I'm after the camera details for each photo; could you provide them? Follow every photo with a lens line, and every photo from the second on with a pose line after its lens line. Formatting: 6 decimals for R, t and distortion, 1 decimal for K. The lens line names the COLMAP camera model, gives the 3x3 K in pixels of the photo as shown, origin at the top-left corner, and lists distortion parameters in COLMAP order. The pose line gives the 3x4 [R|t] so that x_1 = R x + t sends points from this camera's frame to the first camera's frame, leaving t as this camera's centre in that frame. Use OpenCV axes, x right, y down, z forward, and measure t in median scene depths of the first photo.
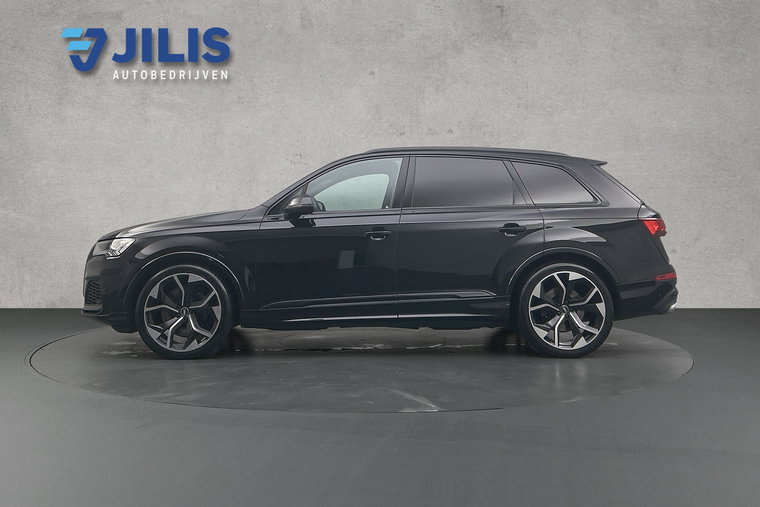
lens RADIAL K [[592.1, 0, 380.0], [0, 592.1, 253.5], [0, 0, 1]] dist [0.000419, -0.001896]
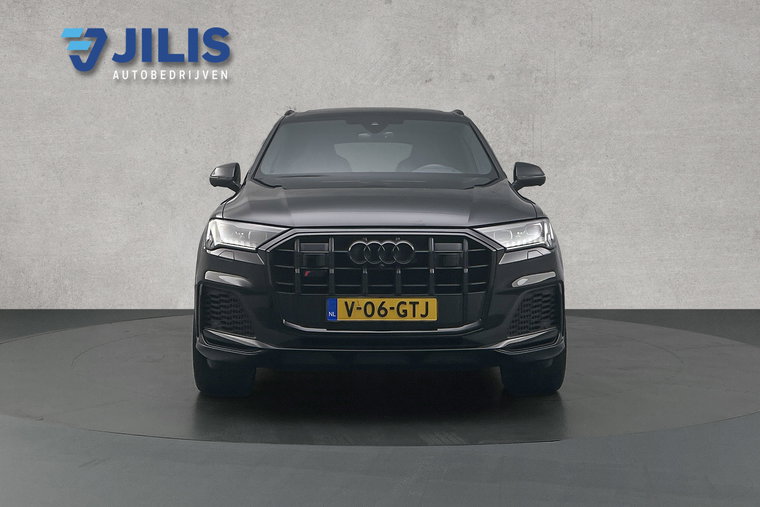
lens RADIAL K [[592.1, 0, 380.0], [0, 592.1, 253.5], [0, 0, 1]] dist [0.000419, -0.001896]
pose [[1.000000, -0.000329, 0.000049, -0.024863], [0.000329, 1.000000, 0.000456, 0.020235], [-0.000049, -0.000456, 1.000000, 0.237265]]
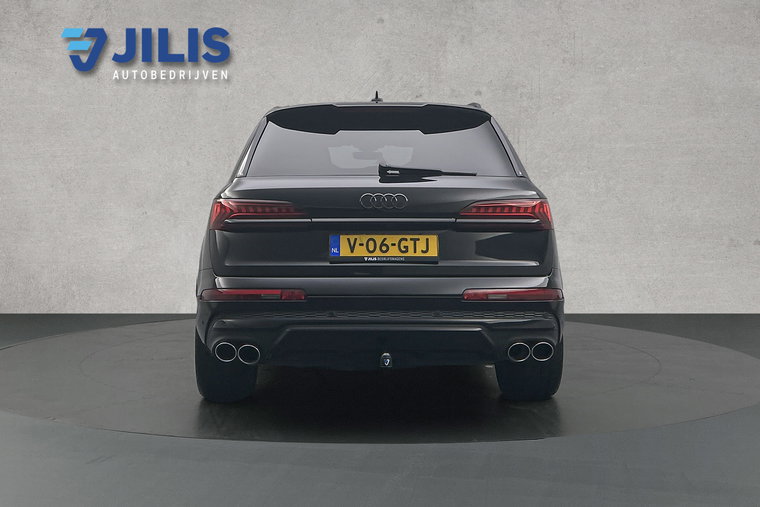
lens RADIAL K [[592.1, 0, 380.0], [0, 592.1, 253.5], [0, 0, 1]] dist [0.000419, -0.001896]
pose [[1.000000, -0.000233, 0.000075, -0.014948], [0.000233, 1.000000, 0.000352, 0.010602], [-0.000075, -0.000352, 1.000000, 0.198232]]
